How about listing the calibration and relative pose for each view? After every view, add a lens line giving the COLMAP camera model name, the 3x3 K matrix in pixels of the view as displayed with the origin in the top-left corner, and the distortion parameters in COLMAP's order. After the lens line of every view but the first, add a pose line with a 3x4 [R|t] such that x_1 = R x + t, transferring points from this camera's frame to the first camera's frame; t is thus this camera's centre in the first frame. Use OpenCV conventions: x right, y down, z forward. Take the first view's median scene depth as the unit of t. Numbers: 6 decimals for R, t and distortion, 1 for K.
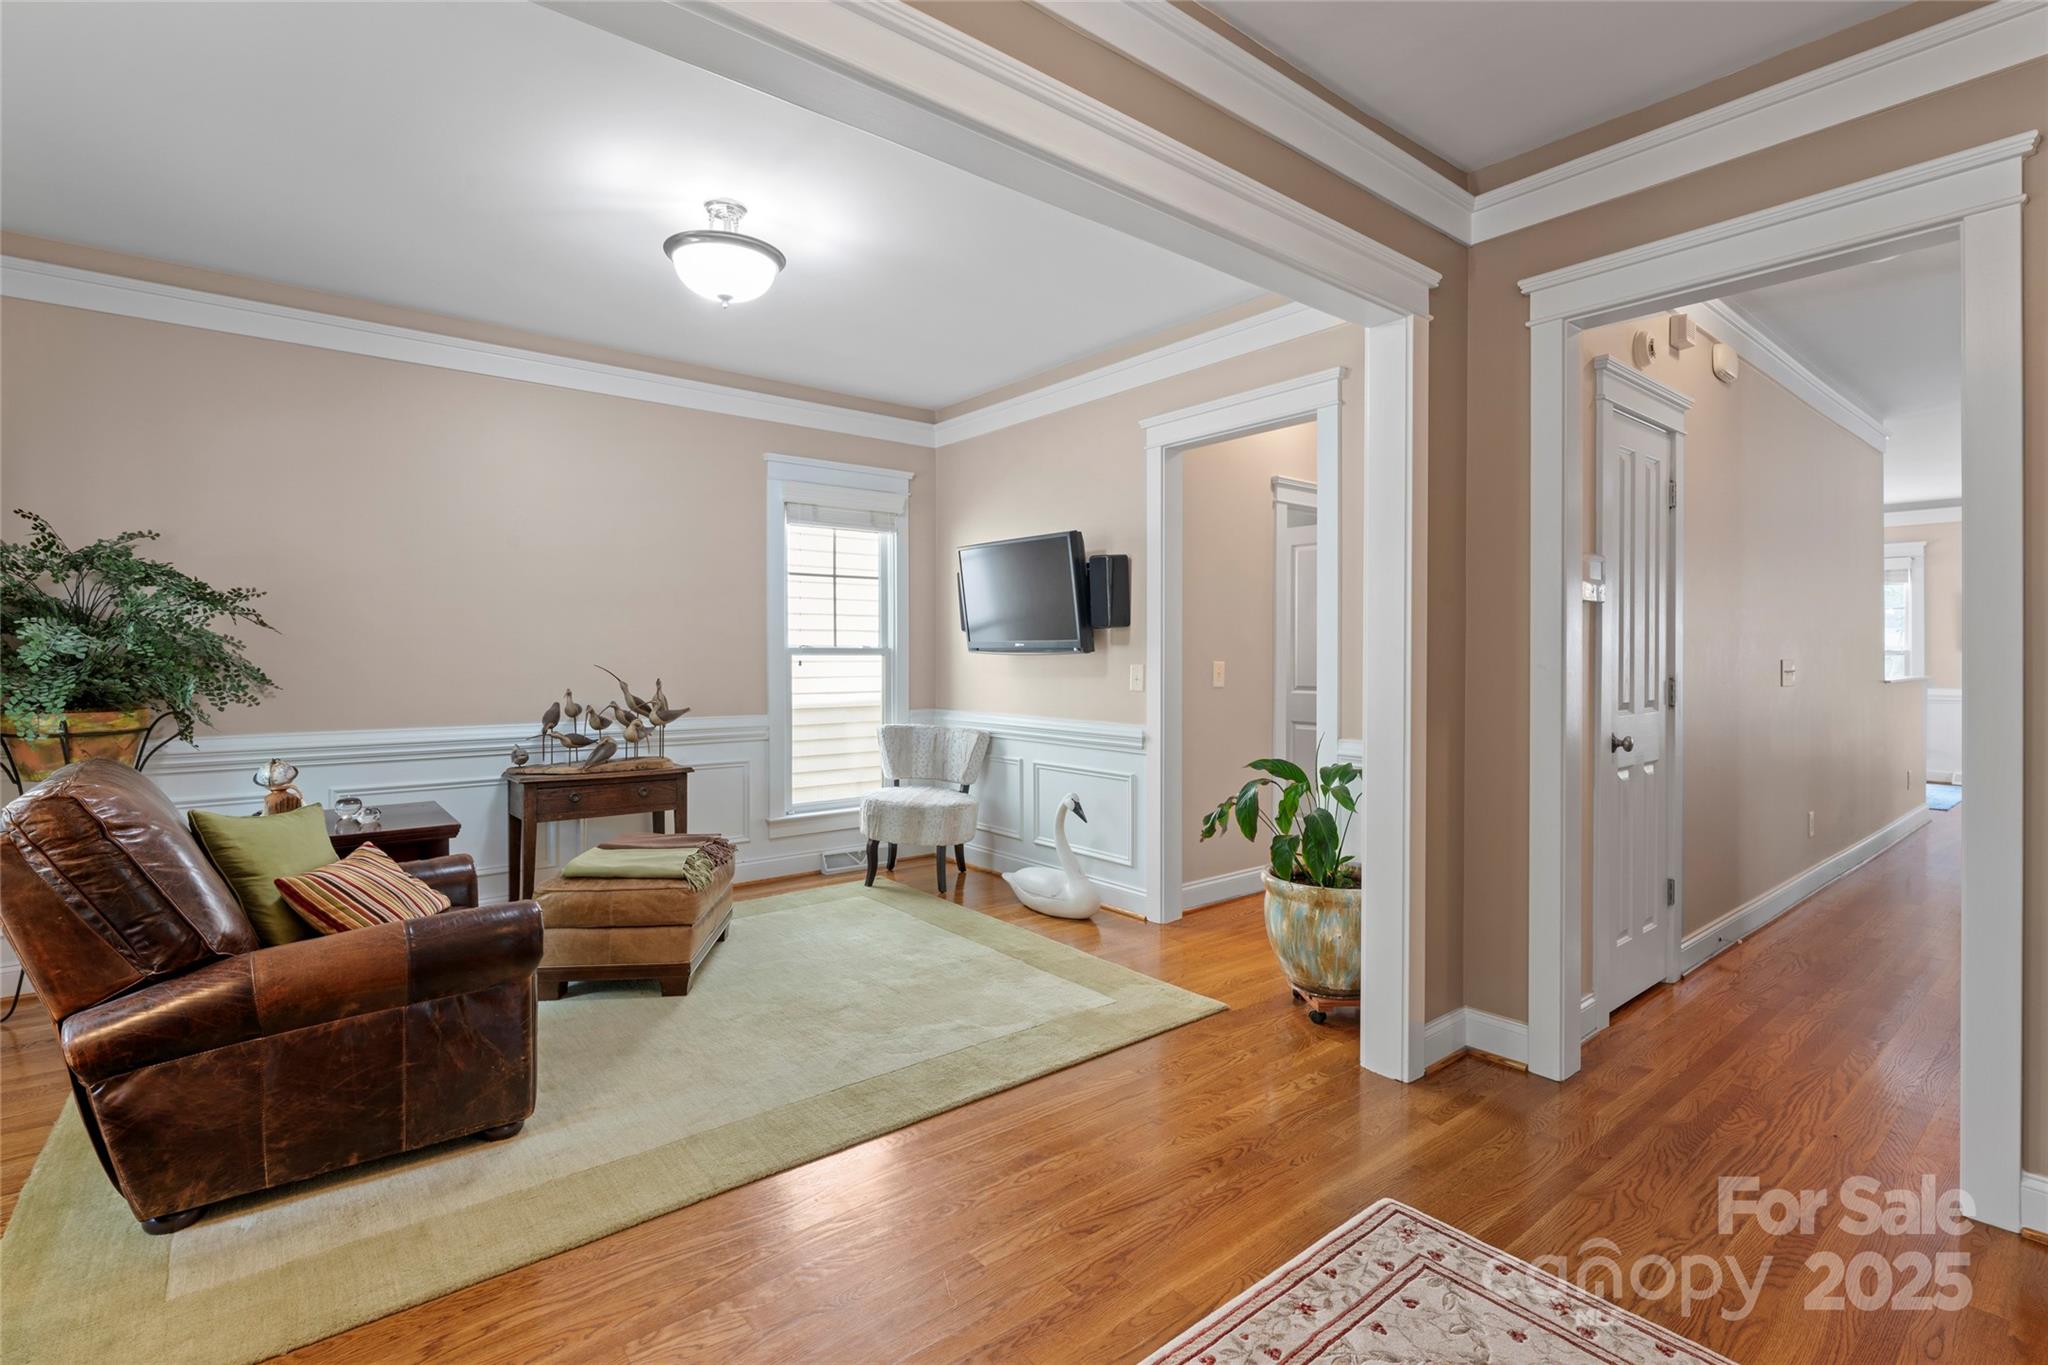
lens RADIAL K [[958.1, 0, 1011.2], [0, 958.1, 667.3], [0, 0, 1]] dist [-0.003757, -0.000298]
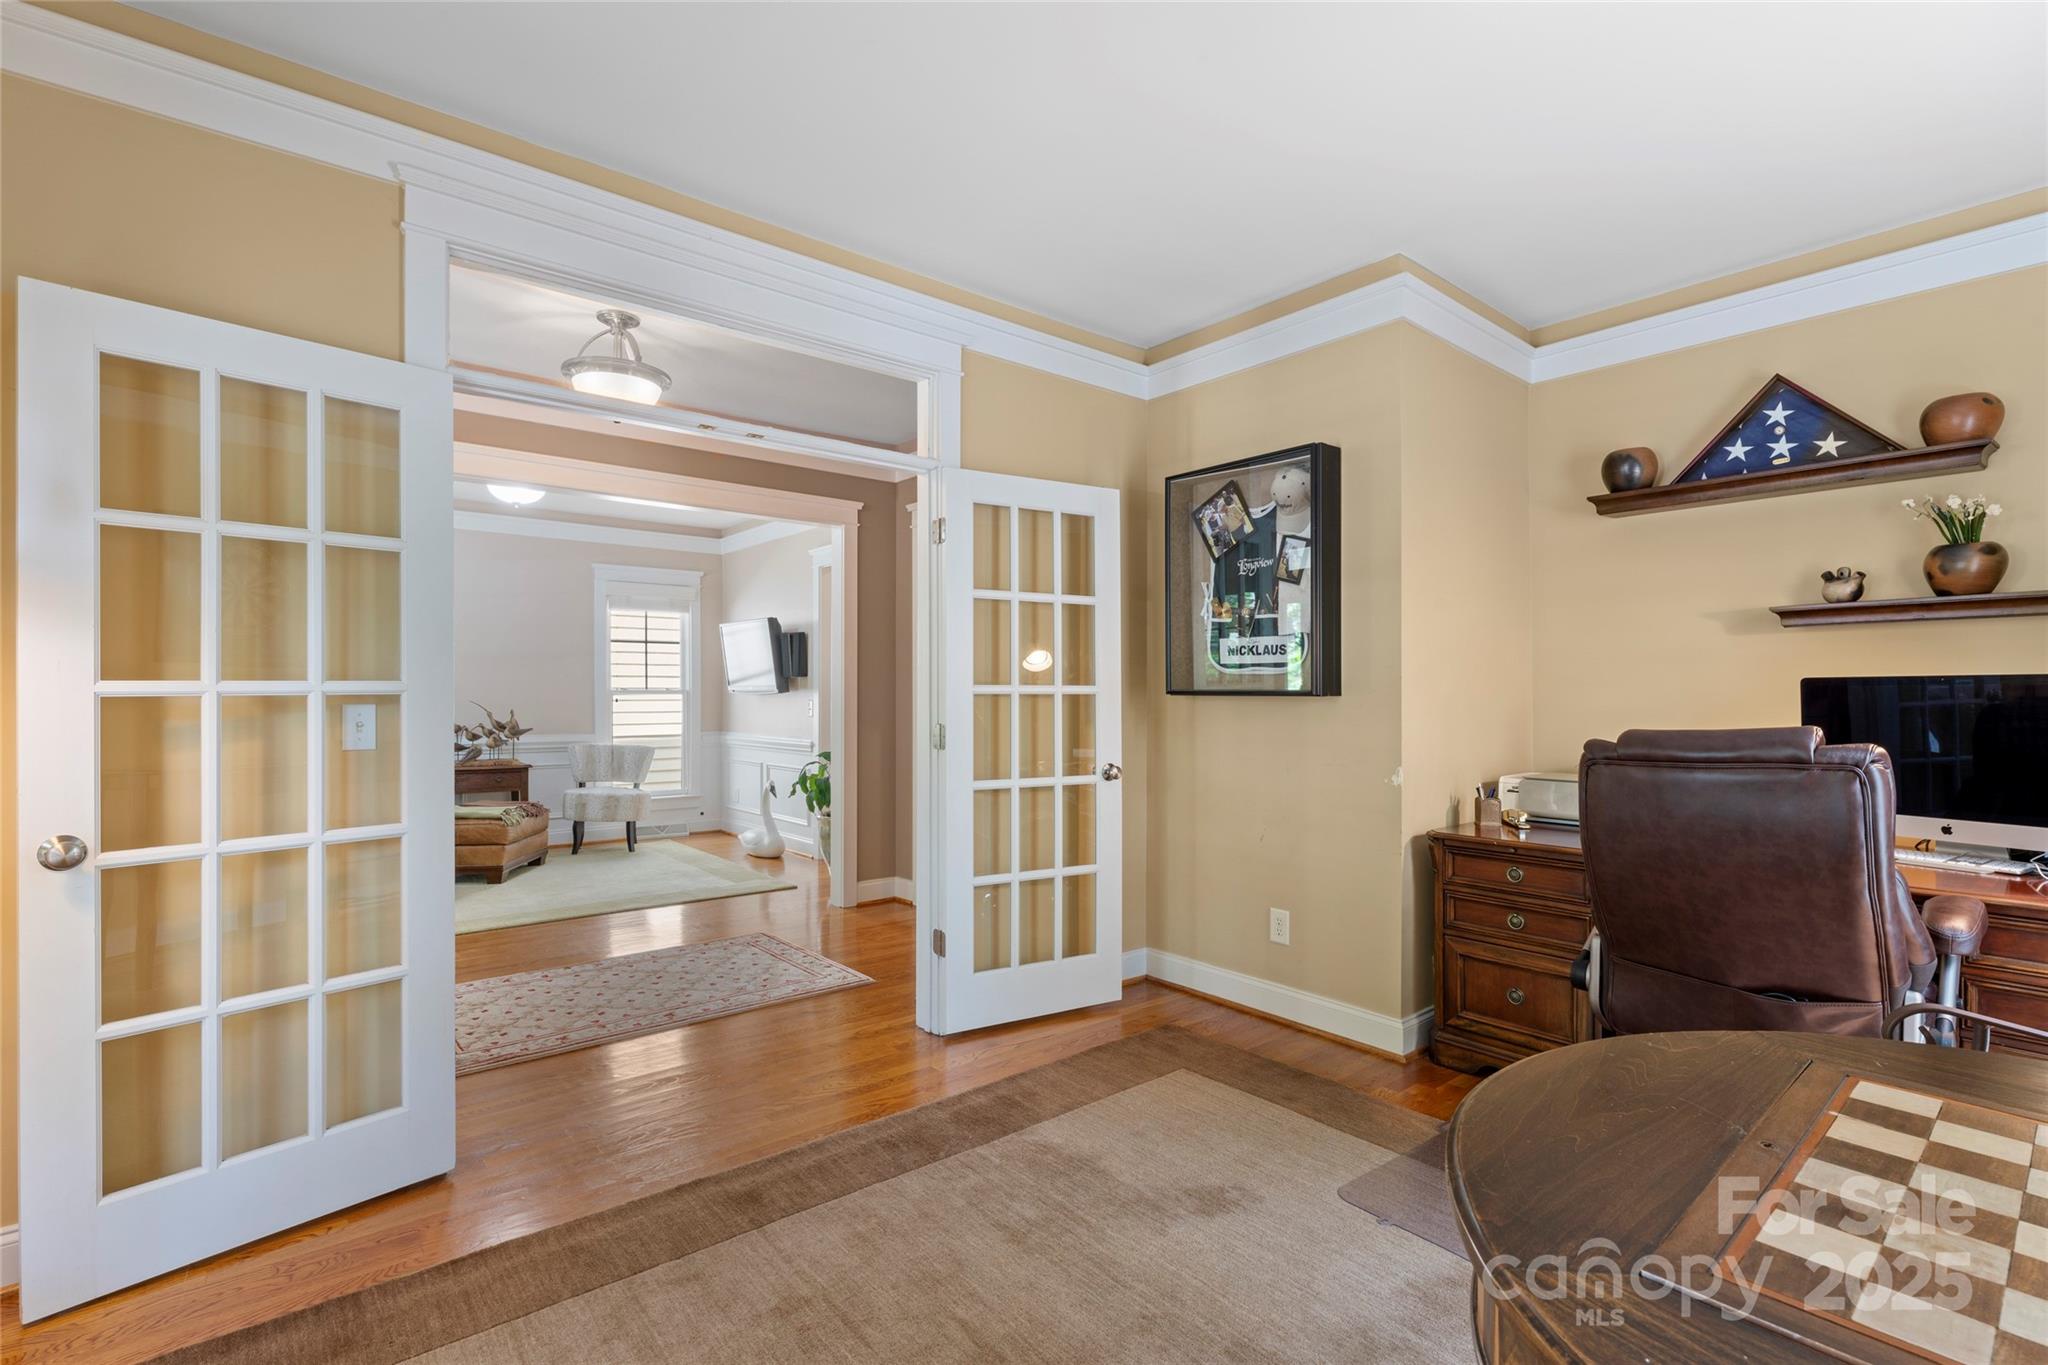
lens RADIAL K [[958.1, 0, 1024.9], [0, 958.1, 684.3], [0, 0, 1]] dist [-0.003757, -0.000298]
pose [[0.999731, -0.000169, 0.023188, 0.450575], [0.000735, 0.999701, -0.024431, 0.010017], [-0.023177, 0.024441, 0.999433, -0.616502]]
